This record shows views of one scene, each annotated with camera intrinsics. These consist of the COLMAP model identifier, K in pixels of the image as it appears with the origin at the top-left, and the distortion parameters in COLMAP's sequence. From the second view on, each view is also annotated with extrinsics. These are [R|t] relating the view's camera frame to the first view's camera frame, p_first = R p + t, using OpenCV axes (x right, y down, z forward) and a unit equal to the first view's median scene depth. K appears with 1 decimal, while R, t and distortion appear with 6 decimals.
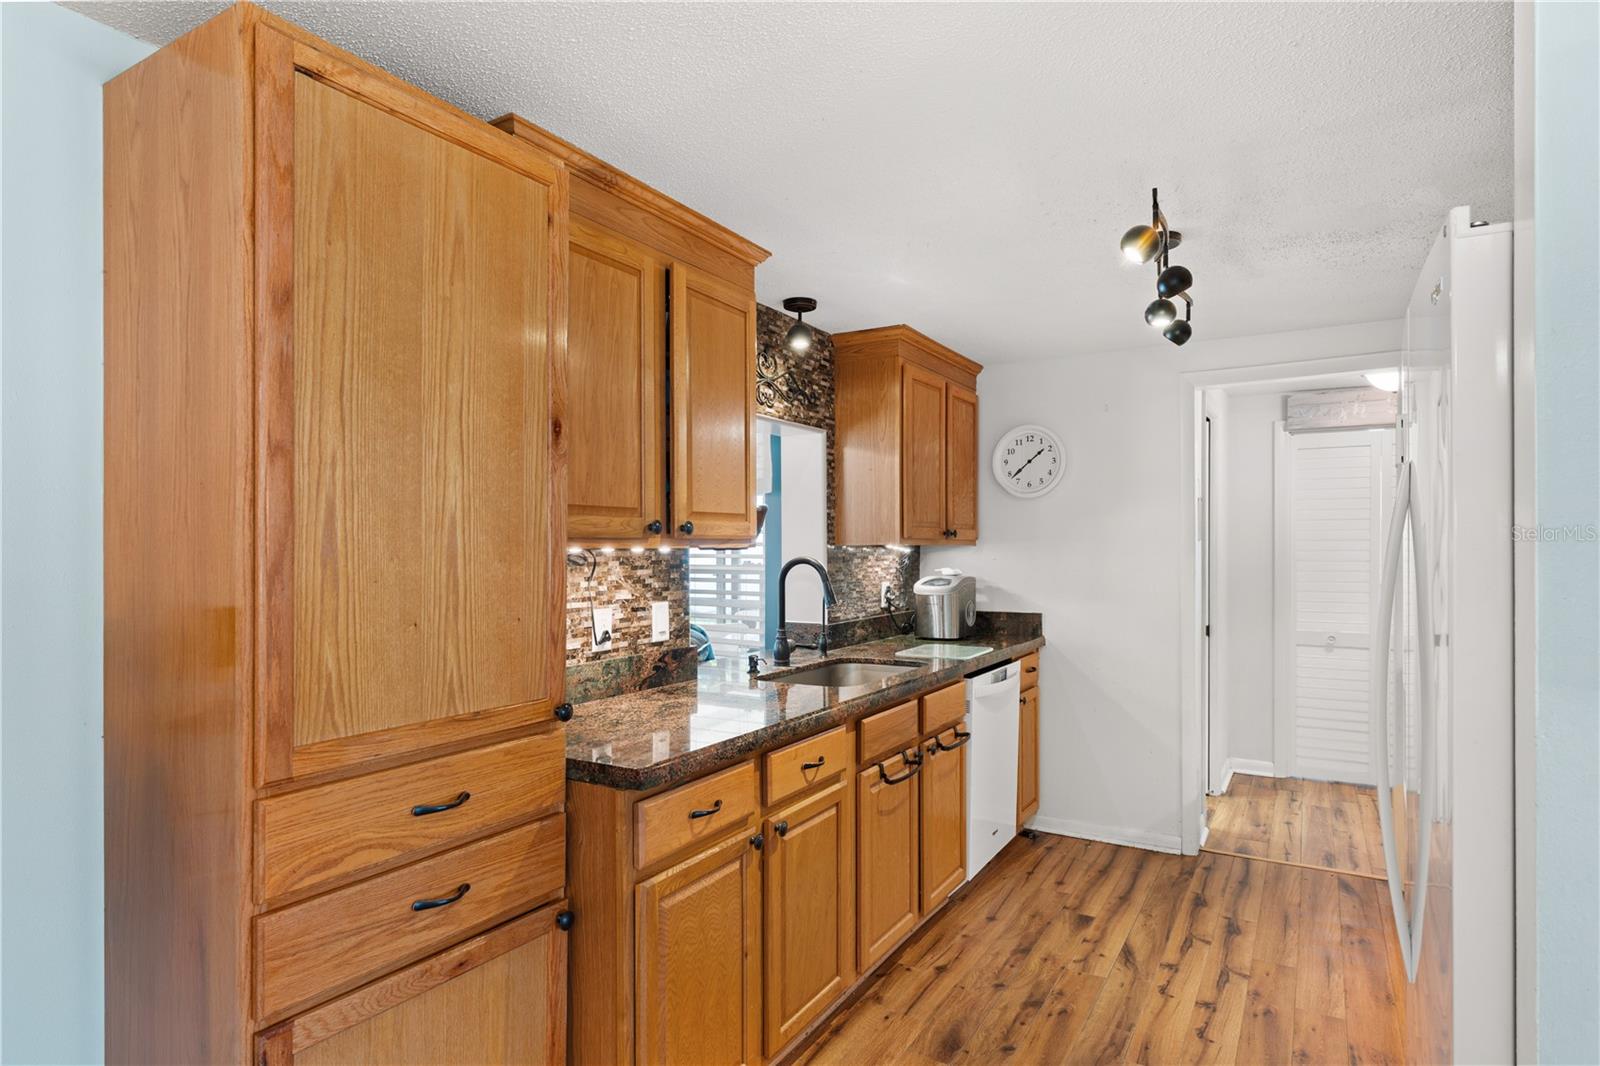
lens RADIAL K [[826.6, 0, 800.4], [0, 826.6, 544.1], [0, 0, 1]] dist [0.000012, 0.000006]
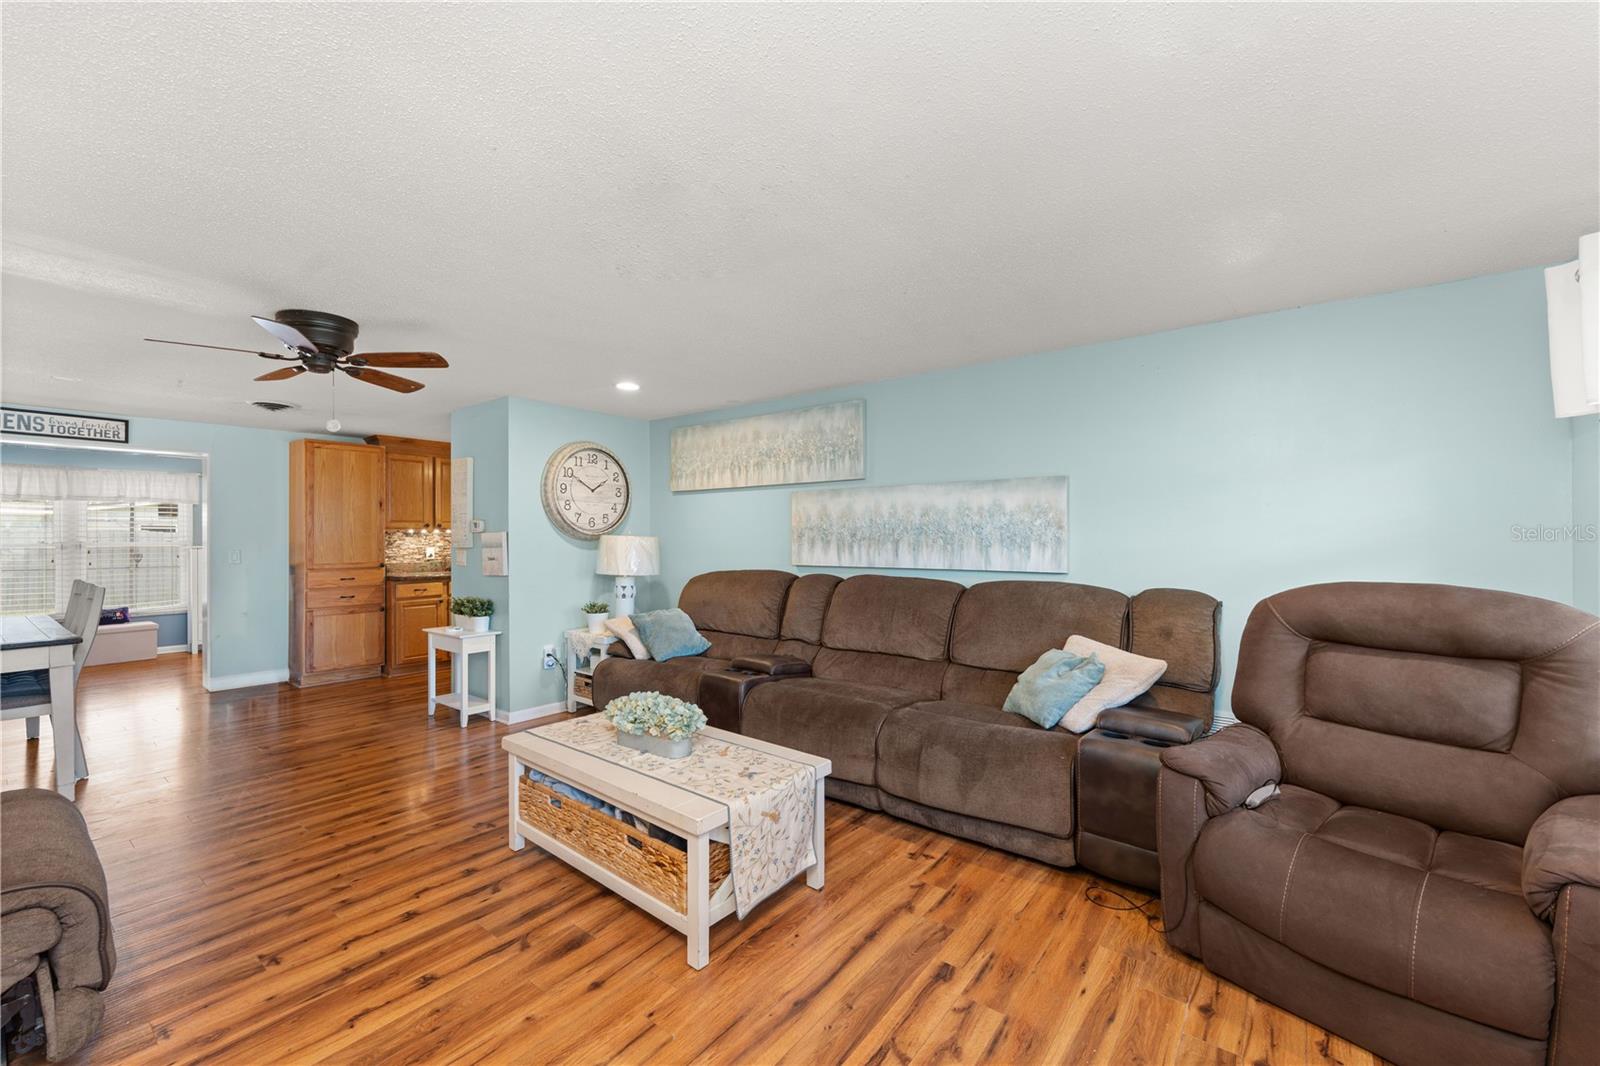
lens RADIAL K [[610.3, 0, 800.0], [0, 610.3, 533.0], [0, 0, 1]] dist [-0.000005, 0.000033]
pose [[0.994667, 0.001414, -0.103133, 2.737137], [-0.001689, 0.999995, -0.002587, 0.031188], [0.103128, 0.002747, 0.994664, -2.472042]]
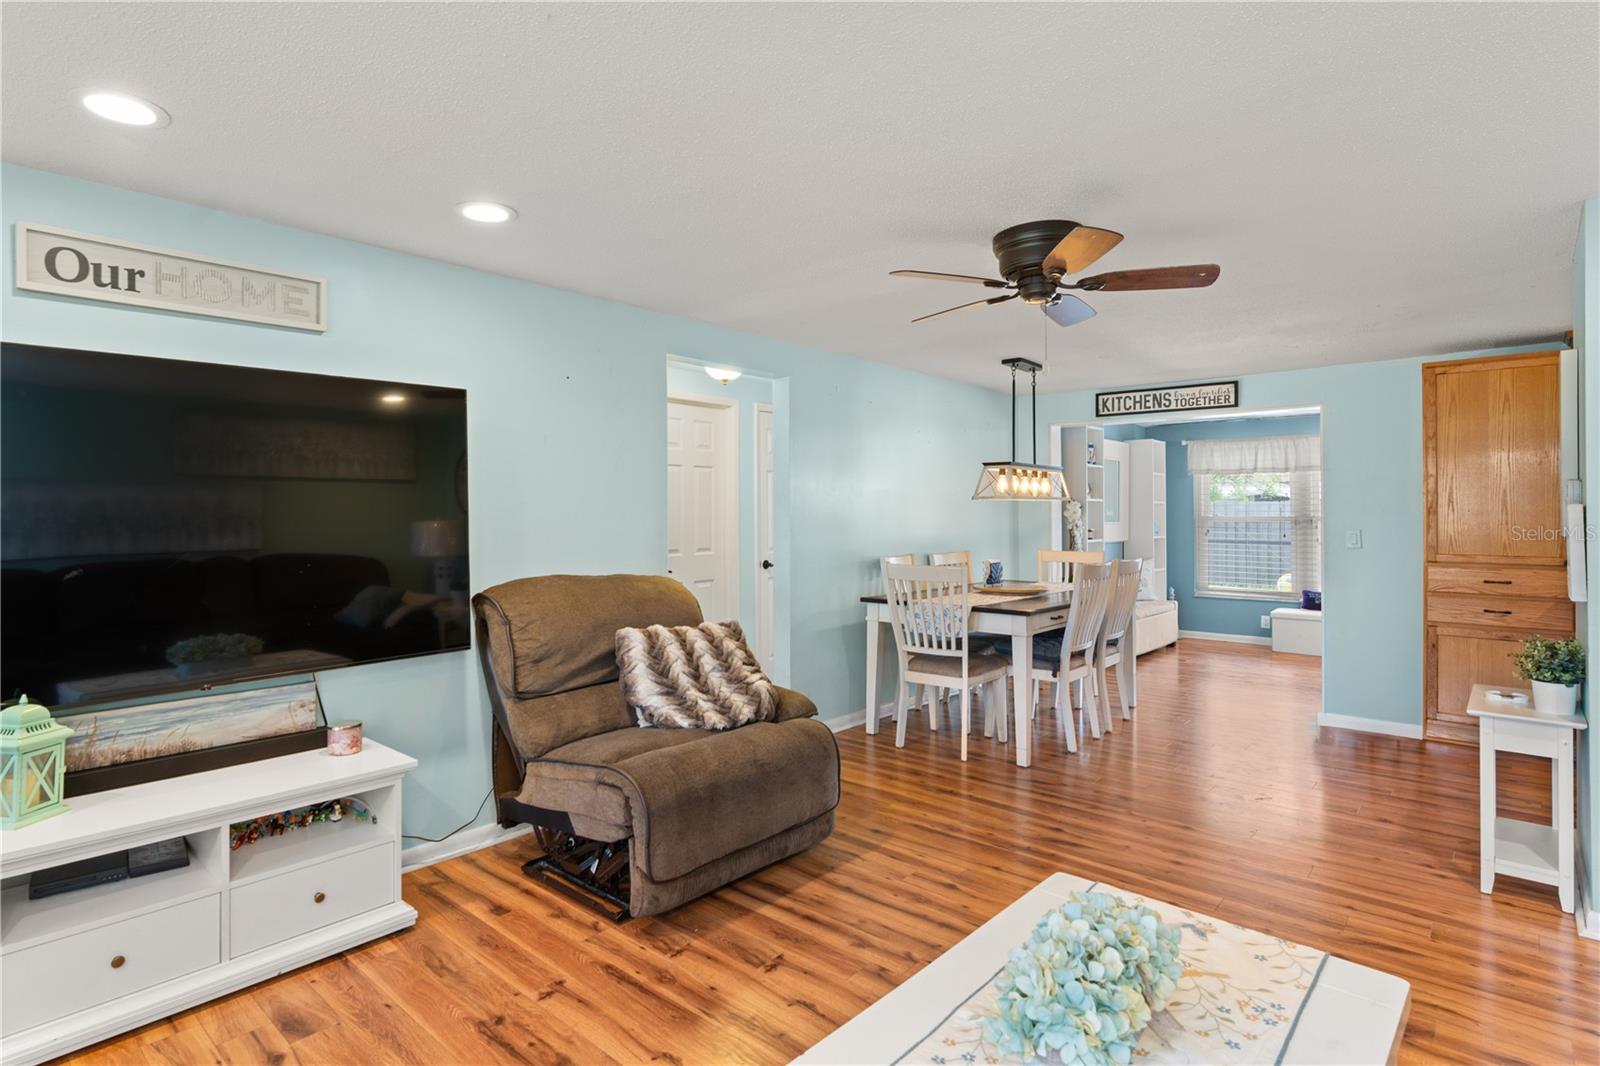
lens RADIAL K [[845.2, 0, 794.3], [0, 845.2, 506.9], [0, 0, 1]] dist [-0.002566, -0.000418]
pose [[-0.171461, -0.000361, -0.985191, 3.122111], [0.003503, 0.999993, -0.000976, 0.022105], [0.985185, -0.003619, -0.171459, -1.054639]]
